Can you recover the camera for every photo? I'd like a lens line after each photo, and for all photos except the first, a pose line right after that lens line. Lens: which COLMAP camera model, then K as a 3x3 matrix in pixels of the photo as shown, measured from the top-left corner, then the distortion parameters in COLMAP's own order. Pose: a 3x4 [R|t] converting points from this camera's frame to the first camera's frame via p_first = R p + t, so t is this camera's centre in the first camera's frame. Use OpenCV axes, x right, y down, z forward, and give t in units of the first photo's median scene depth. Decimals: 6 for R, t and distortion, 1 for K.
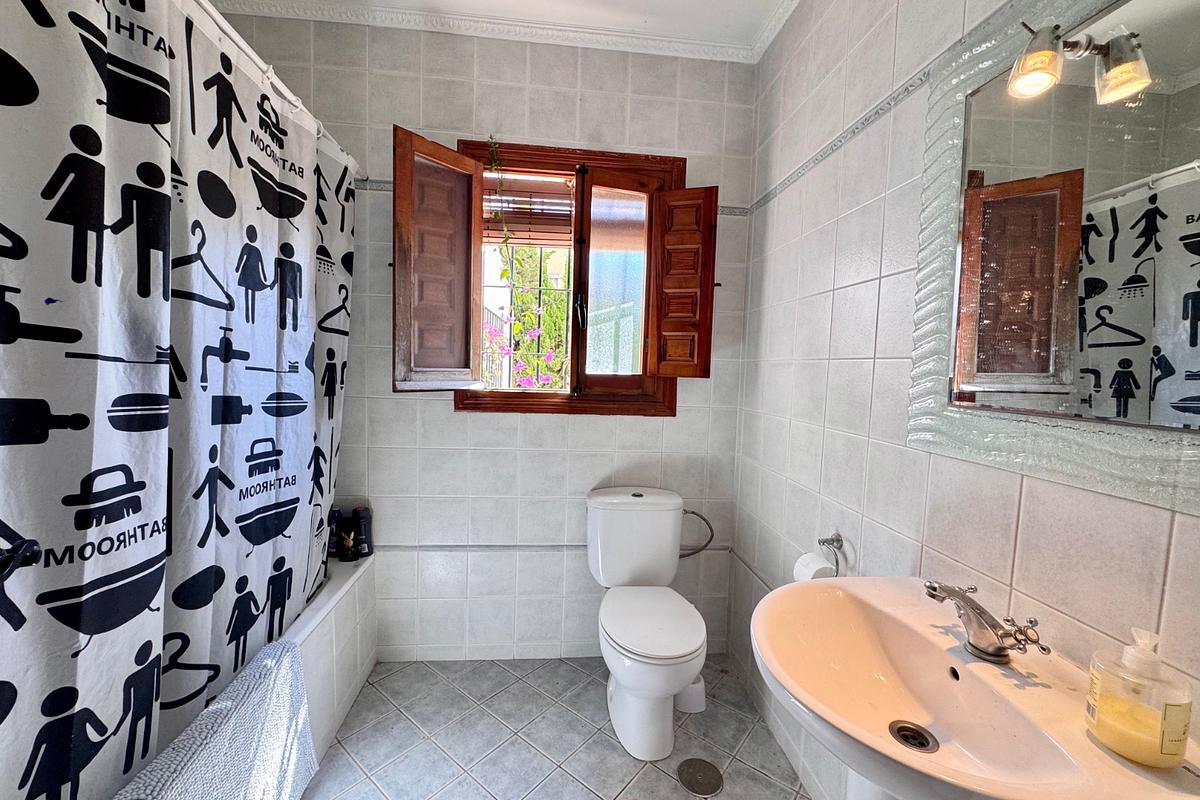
lens RADIAL K [[480.9, 0, 599.8], [0, 480.9, 400.1], [0, 0, 1]] dist [-0.000896, -0.000492]
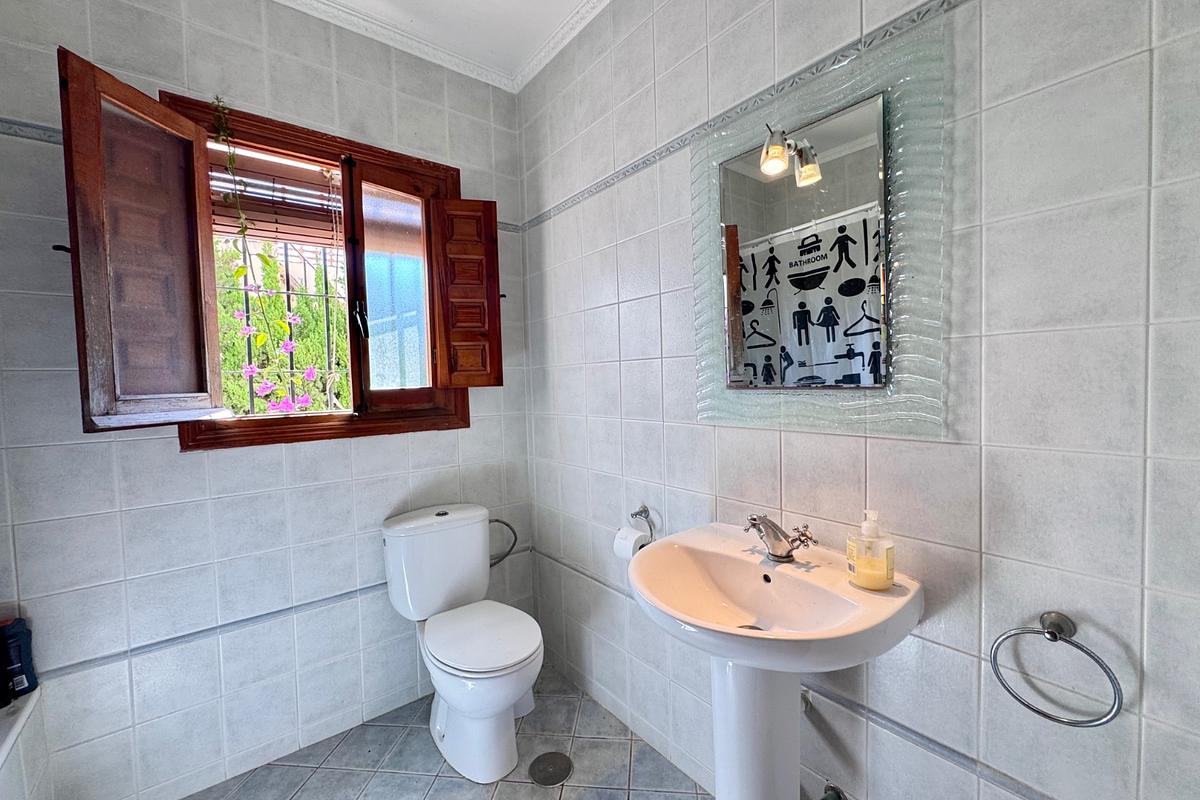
lens RADIAL K [[480.8, 0, 599.1], [0, 480.8, 399.4], [0, 0, 1]] dist [0.000844, 0.000277]
pose [[0.842299, -0.077730, 0.533377, -0.152553], [0.094222, 0.995544, -0.003711, 0.006223], [-0.530712, 0.053382, 0.845870, 0.023453]]
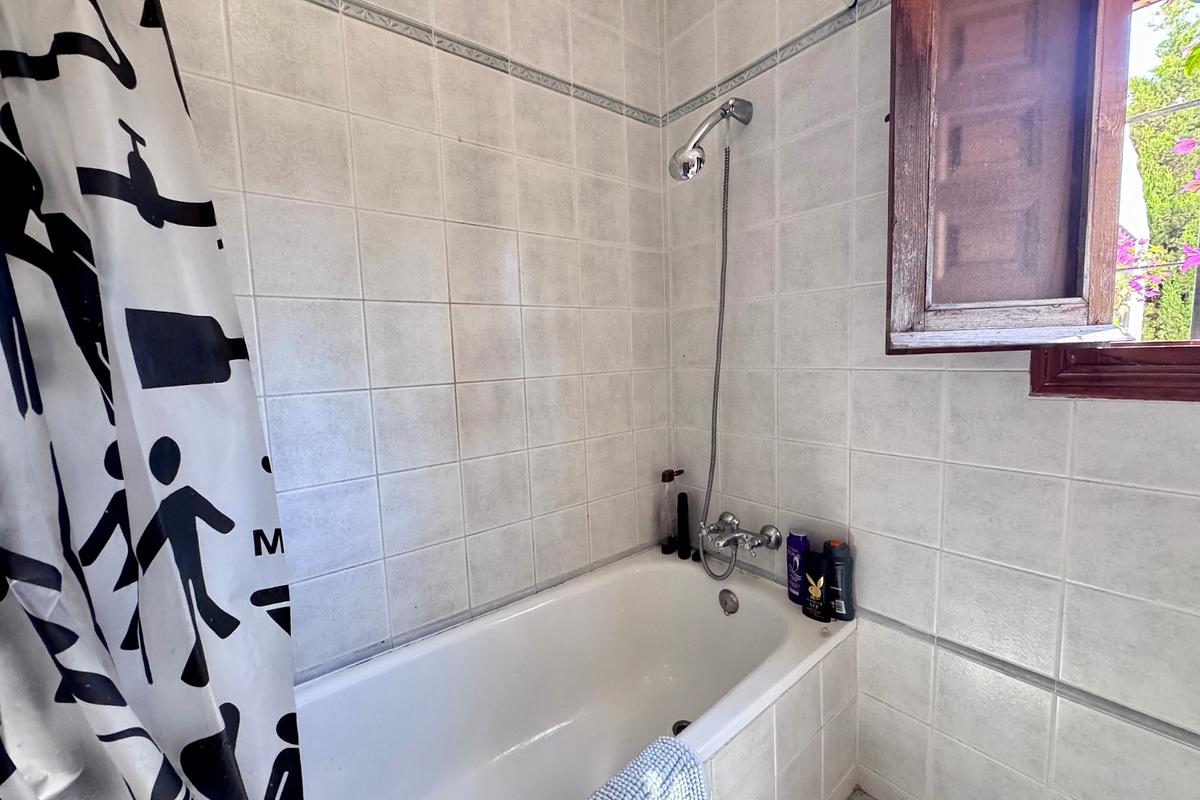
lens RADIAL K [[473.1, 0, 598.5], [0, 473.1, 397.3], [0, 0, 1]] dist [-0.006747, -0.000077]
pose [[0.530815, 0.027692, -0.847035, -0.138344], [-0.007902, 0.999584, 0.027728, 0.015857], [0.847451, -0.008025, 0.530813, 0.399465]]
